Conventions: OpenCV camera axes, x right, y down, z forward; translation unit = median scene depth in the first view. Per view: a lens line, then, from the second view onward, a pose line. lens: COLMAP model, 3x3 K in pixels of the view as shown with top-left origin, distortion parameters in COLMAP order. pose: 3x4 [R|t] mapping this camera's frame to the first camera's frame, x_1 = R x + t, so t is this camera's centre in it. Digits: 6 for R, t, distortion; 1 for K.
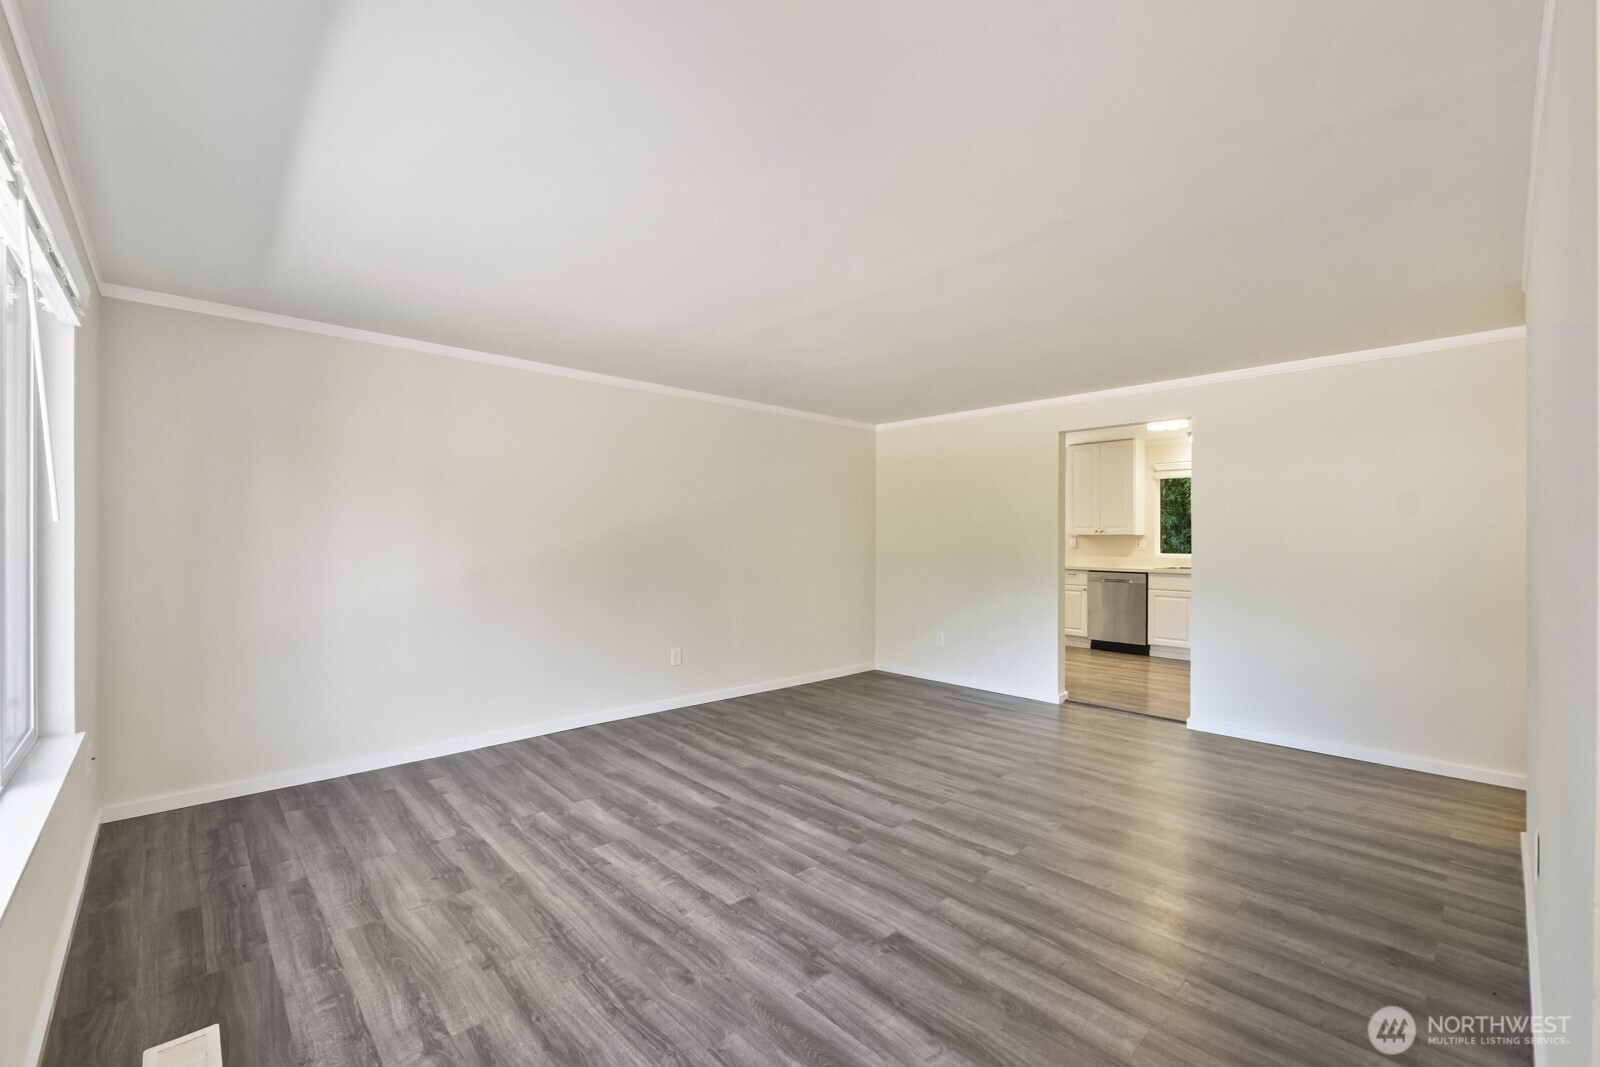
lens RADIAL K [[665.4, 0, 806.3], [0, 665.4, 528.9], [0, 0, 1]] dist [-0.008188, -0.000488]
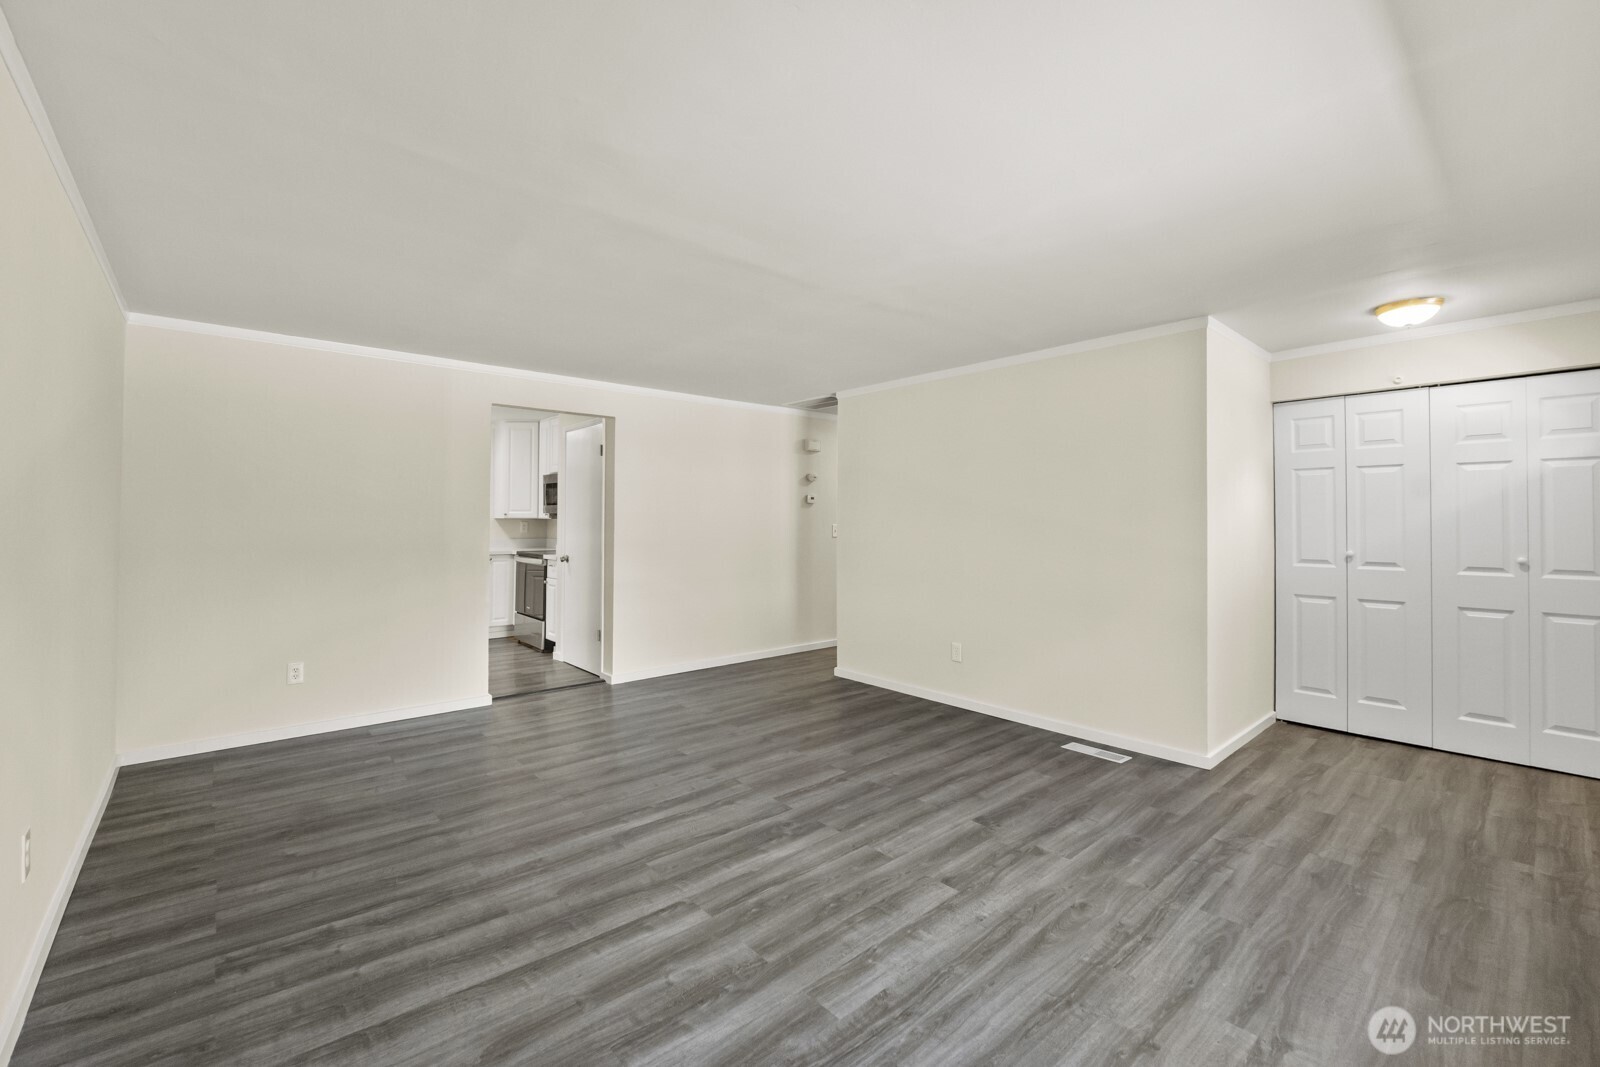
lens RADIAL K [[672.6, 0, 804.0], [0, 672.6, 534.0], [0, 0, 1]] dist [-0.009332, -0.000050]
pose [[0.043417, -0.024036, 0.998768, -0.873716], [-0.014840, 0.999585, 0.024701, 0.006340], [-0.998947, -0.015895, 0.043043, 0.935182]]
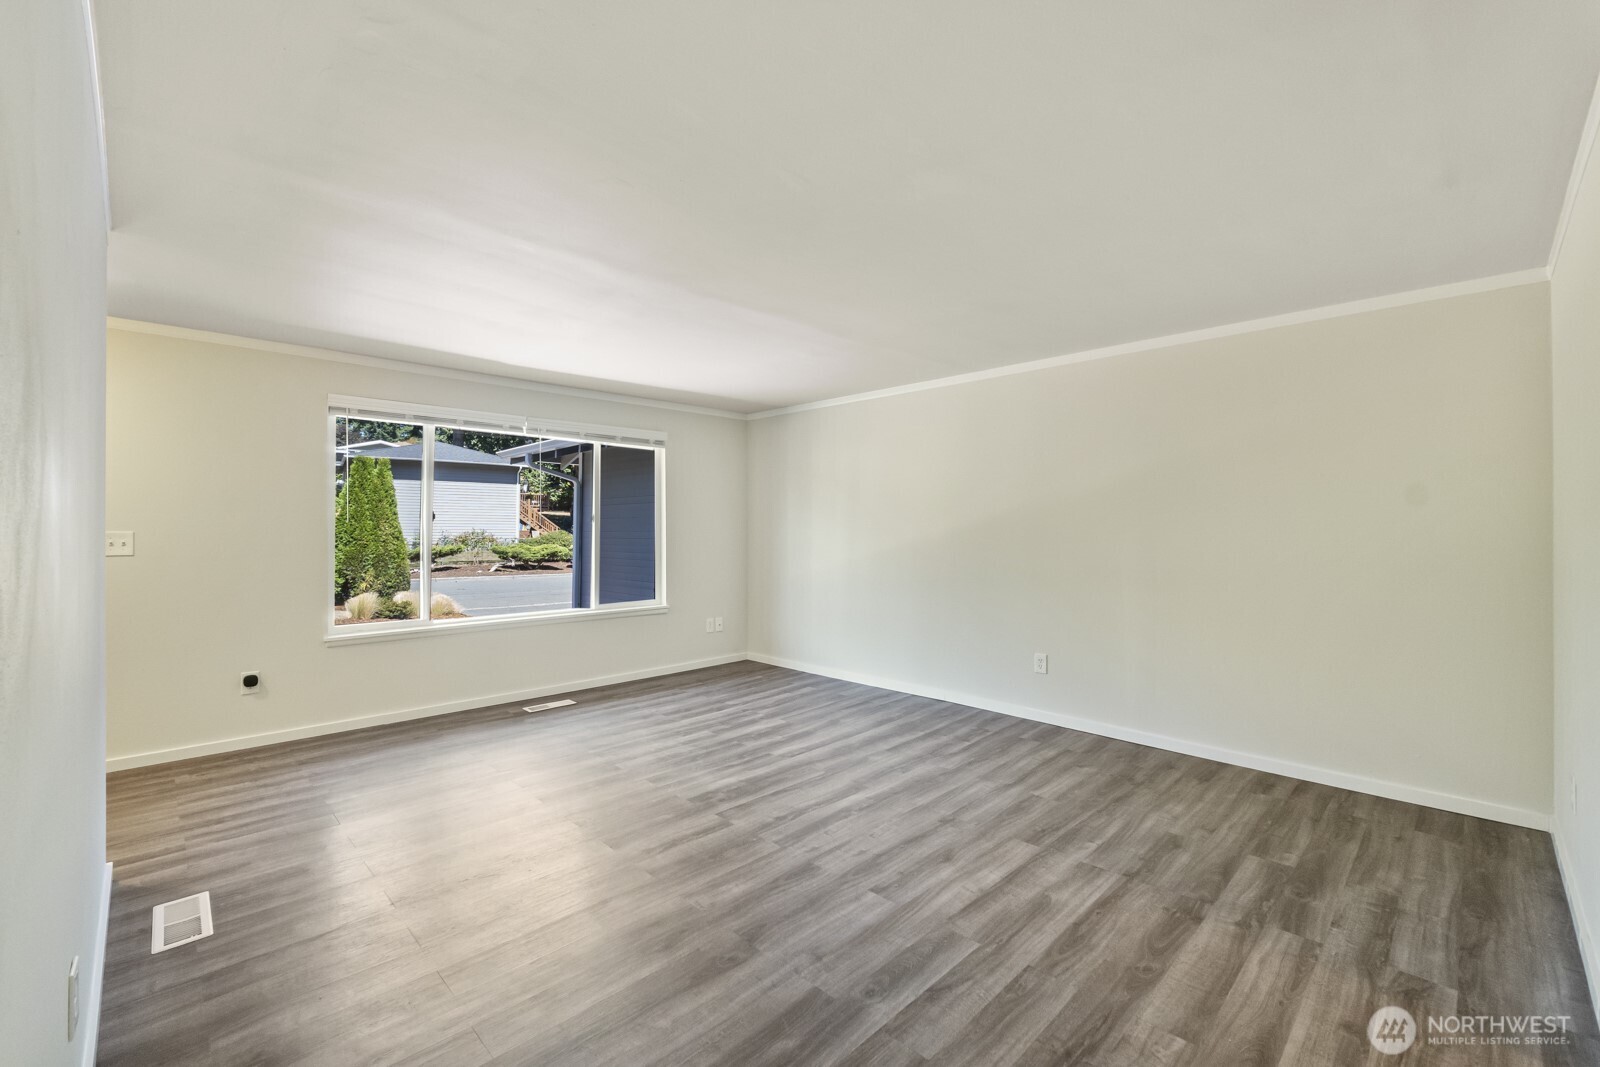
lens RADIAL K [[672.6, 0, 804.0], [0, 672.6, 534.0], [0, 0, 1]] dist [-0.009332, -0.000050]
pose [[0.016240, 0.003192, -0.999863, 1.143860], [0.013855, 0.999898, 0.003417, 0.021040], [0.999772, -0.013909, 0.016194, 1.113609]]
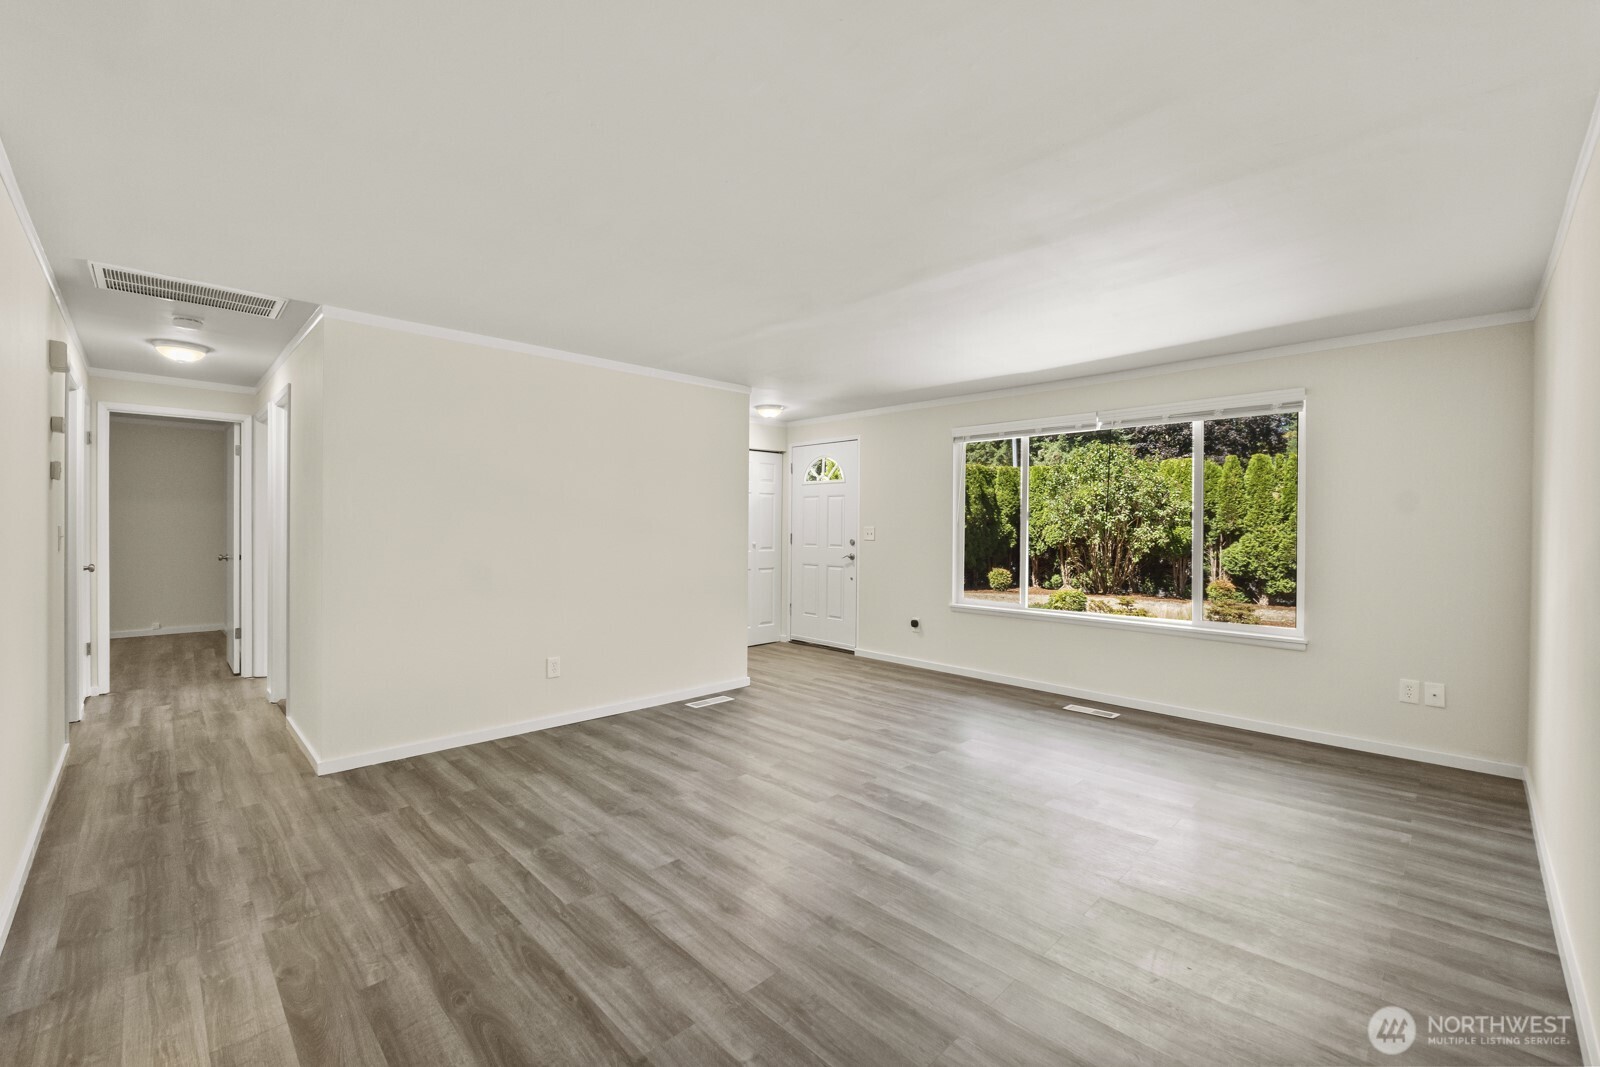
lens RADIAL K [[664.6, 0, 799.6], [0, 664.6, 531.8], [0, 0, 1]] dist [-0.006014, -0.000882]
pose [[-0.999862, -0.011084, -0.012386, 0.207107], [-0.011044, 0.999933, -0.003333, 0.030050], [0.012422, -0.003196, -0.999918, 2.051744]]
